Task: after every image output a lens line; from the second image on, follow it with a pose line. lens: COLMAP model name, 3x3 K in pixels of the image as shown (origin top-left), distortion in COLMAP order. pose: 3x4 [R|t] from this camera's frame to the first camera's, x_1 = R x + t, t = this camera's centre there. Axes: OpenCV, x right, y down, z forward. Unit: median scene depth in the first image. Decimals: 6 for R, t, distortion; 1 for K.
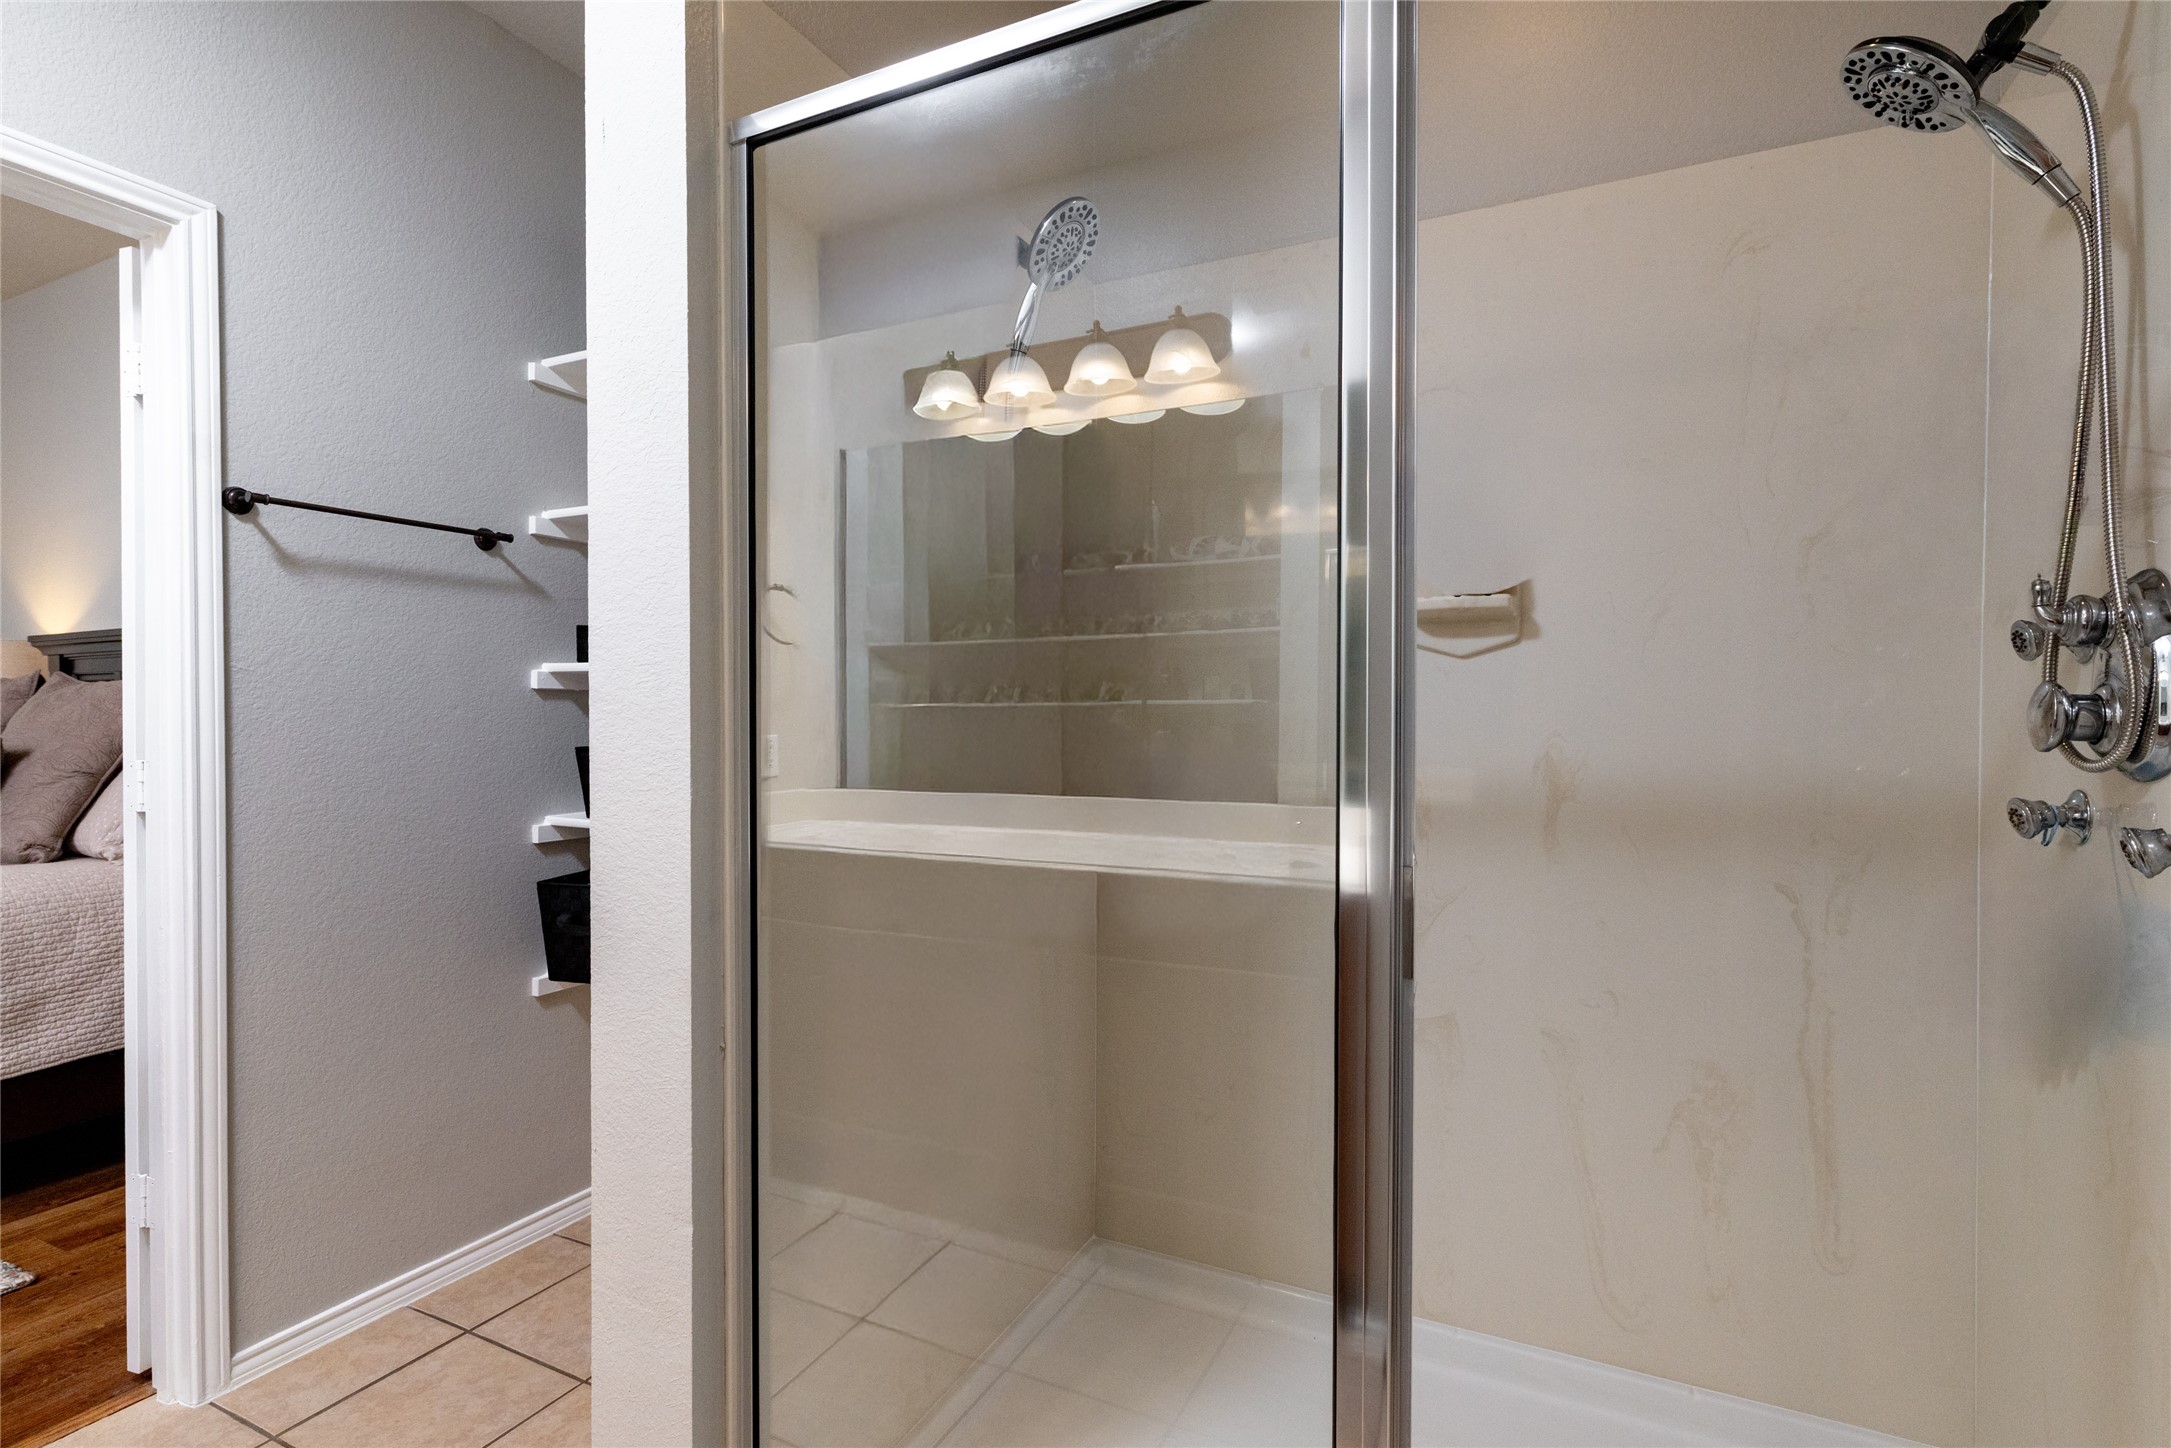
lens RADIAL K [[1060.9, 0, 1075.0], [0, 1060.9, 717.9], [0, 0, 1]] dist [-0.005302, 0.001302]
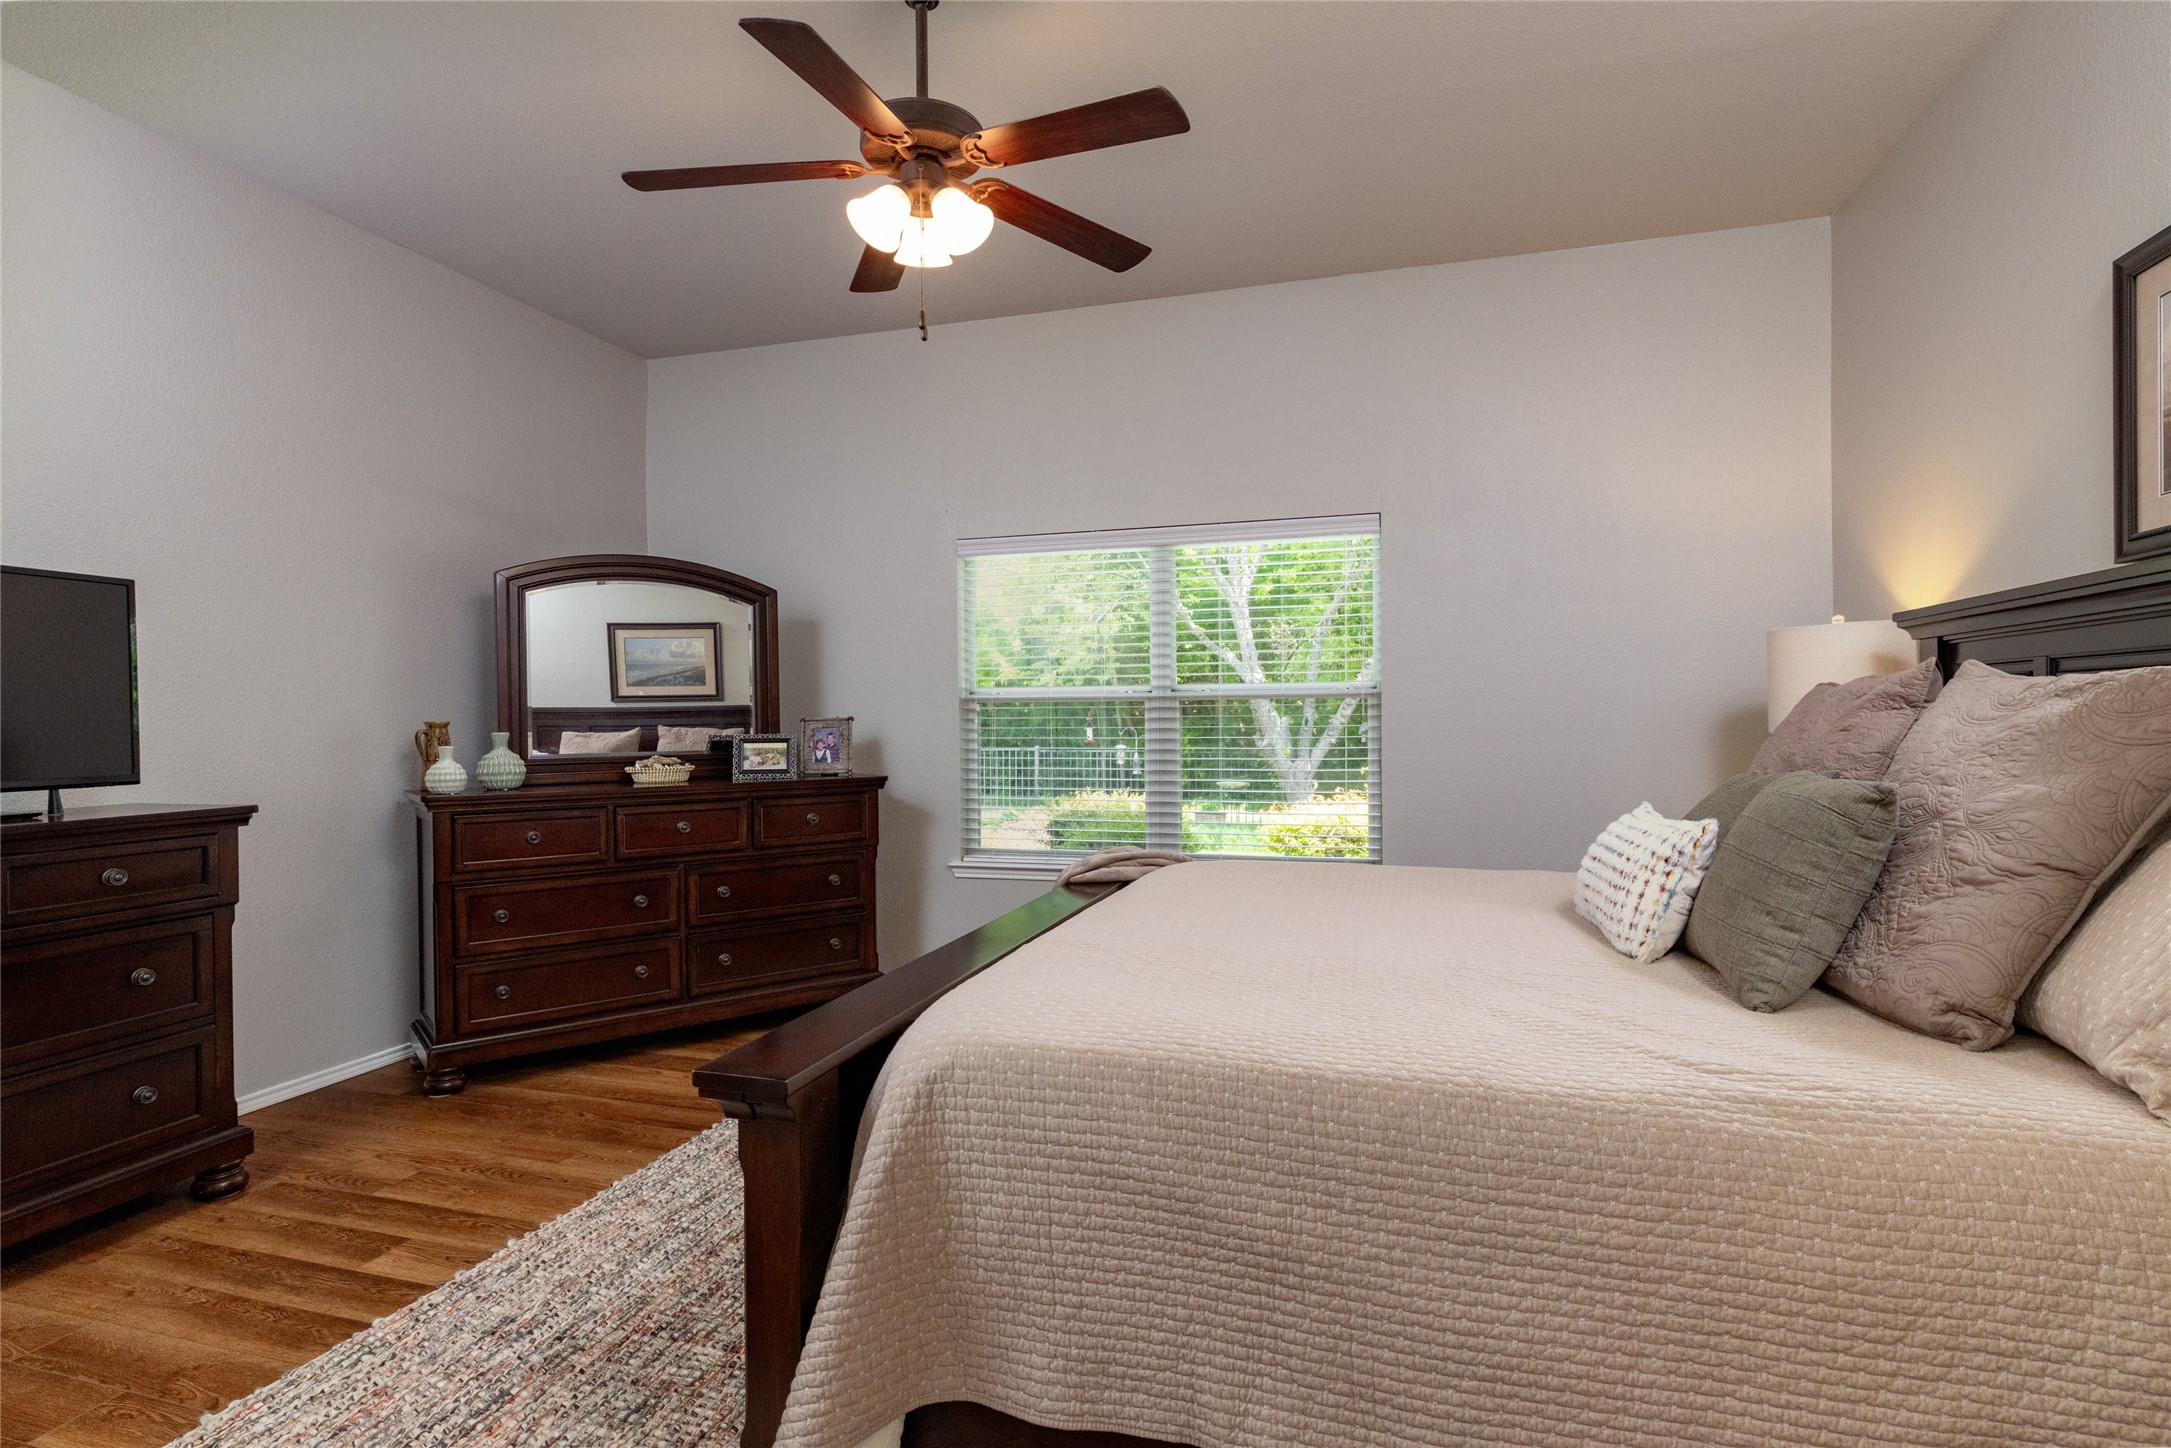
lens RADIAL K [[1060.9, 0, 1075.0], [0, 1060.9, 717.9], [0, 0, 1]] dist [-0.005302, 0.001302]
pose [[0.165710, 0.007515, -0.986146, -0.554547], [0.001690, 0.999967, 0.007905, -0.020173], [0.986173, -0.002977, 0.165692, 0.497483]]
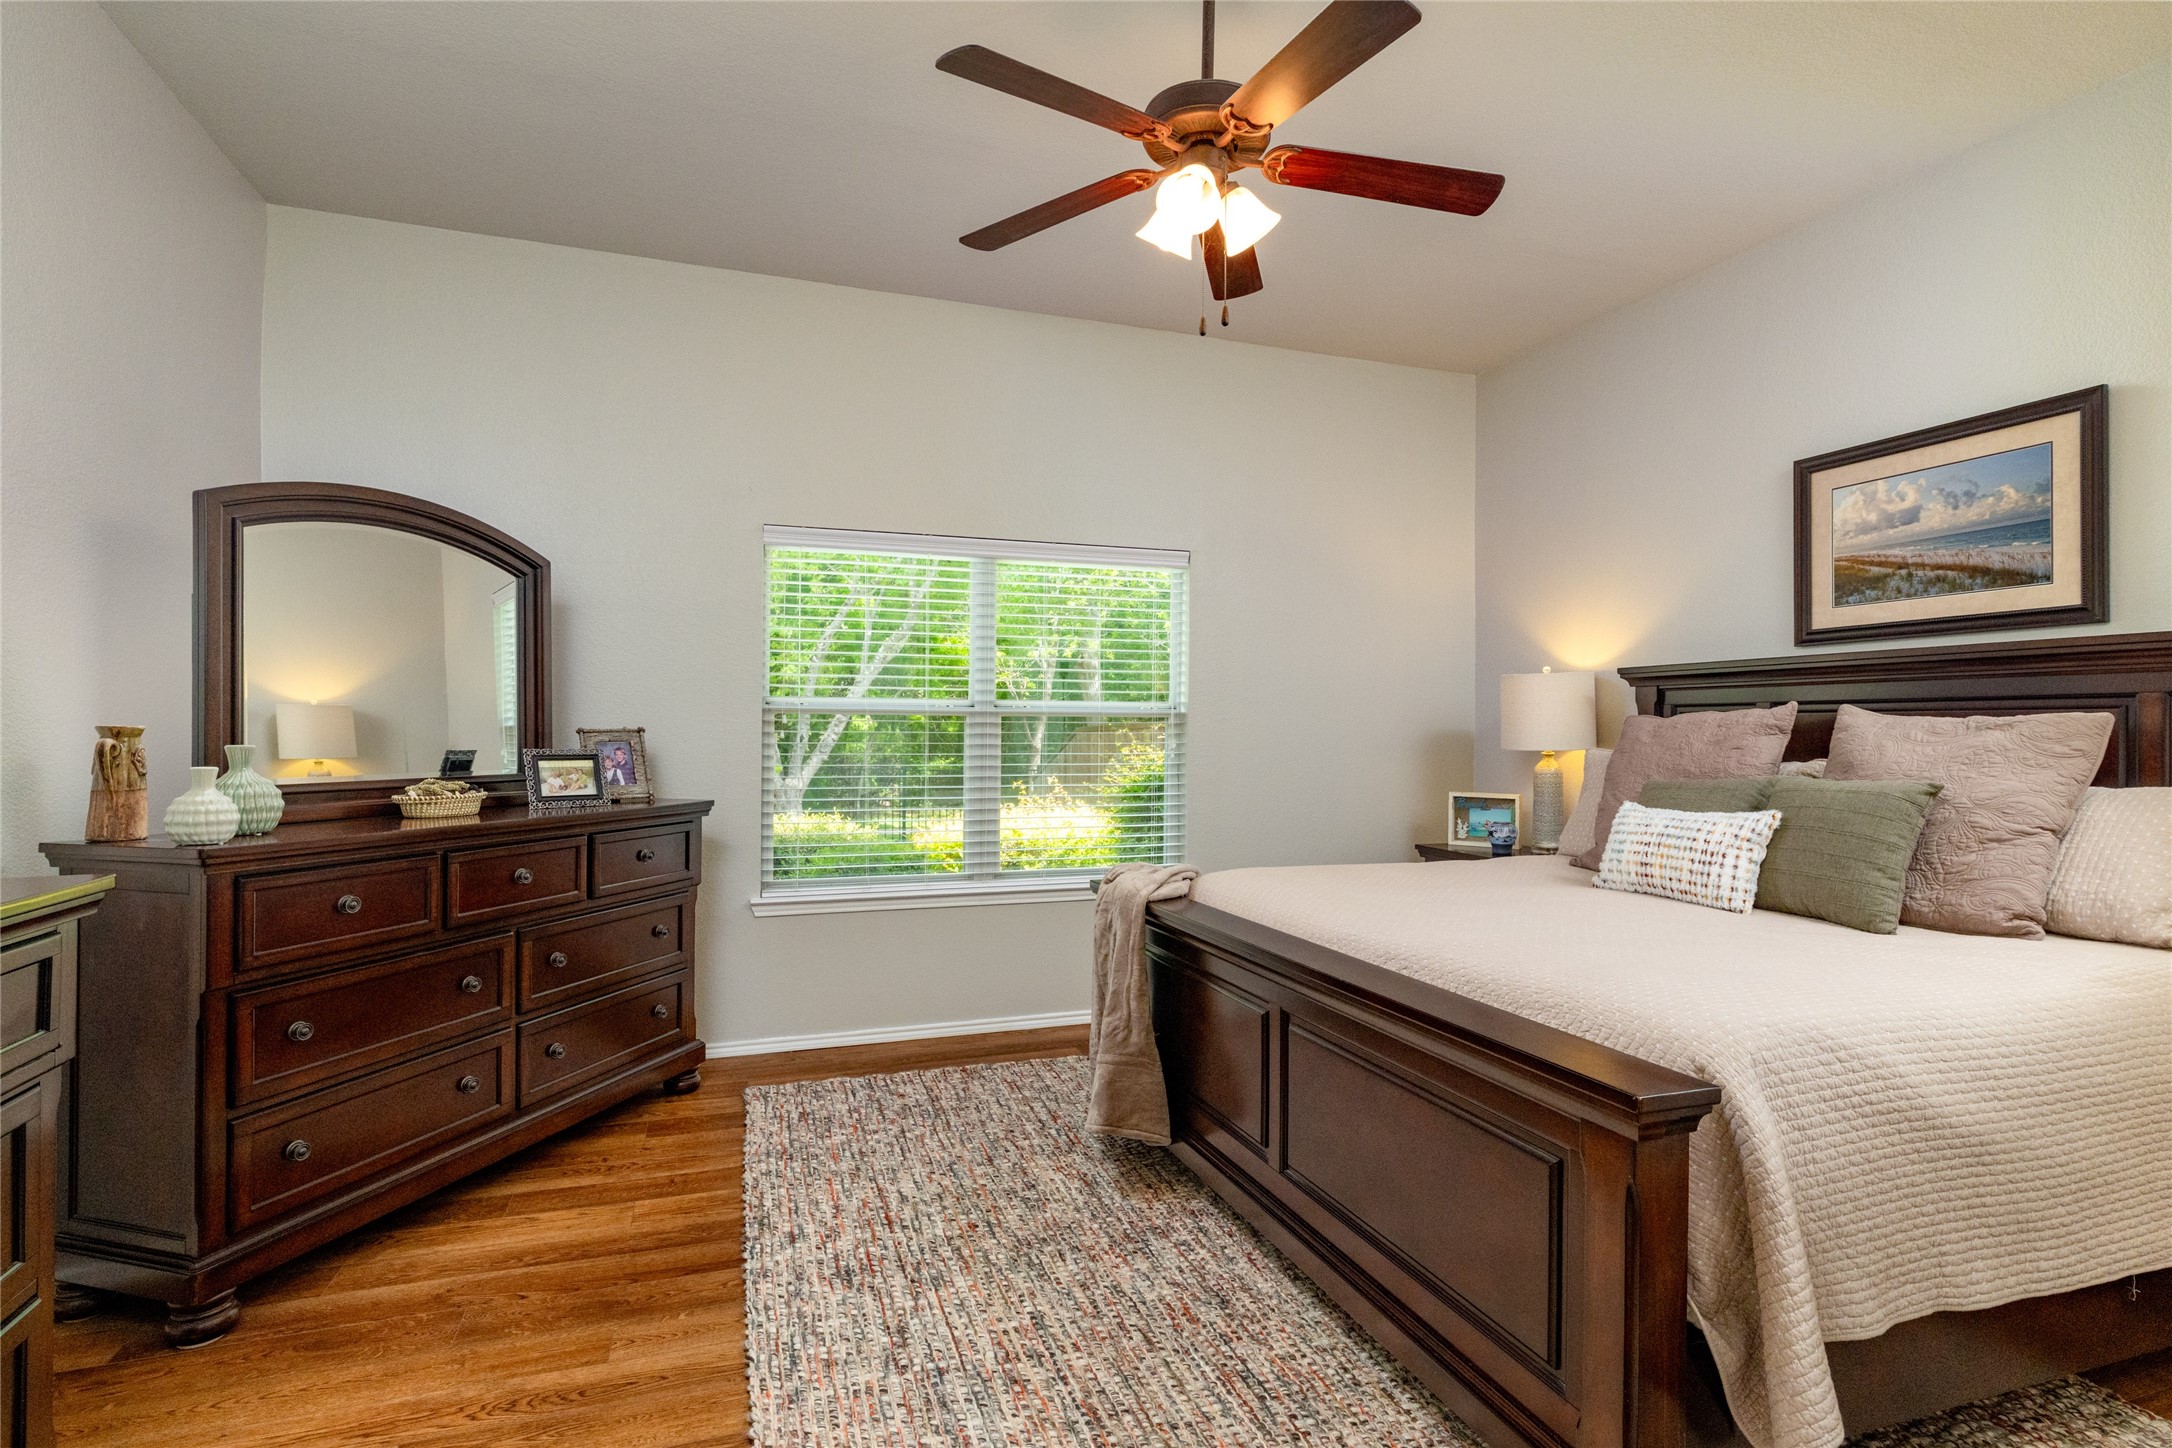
lens RADIAL K [[1061.4, 0, 1075.5], [0, 1061.4, 717.9], [0, 0, 1]] dist [-0.005302, 0.001302]
pose [[0.709278, 0.001406, -0.704928, -0.910575], [-0.014324, 0.999820, -0.012419, -0.013108], [0.704783, 0.018906, 0.709171, -0.111121]]
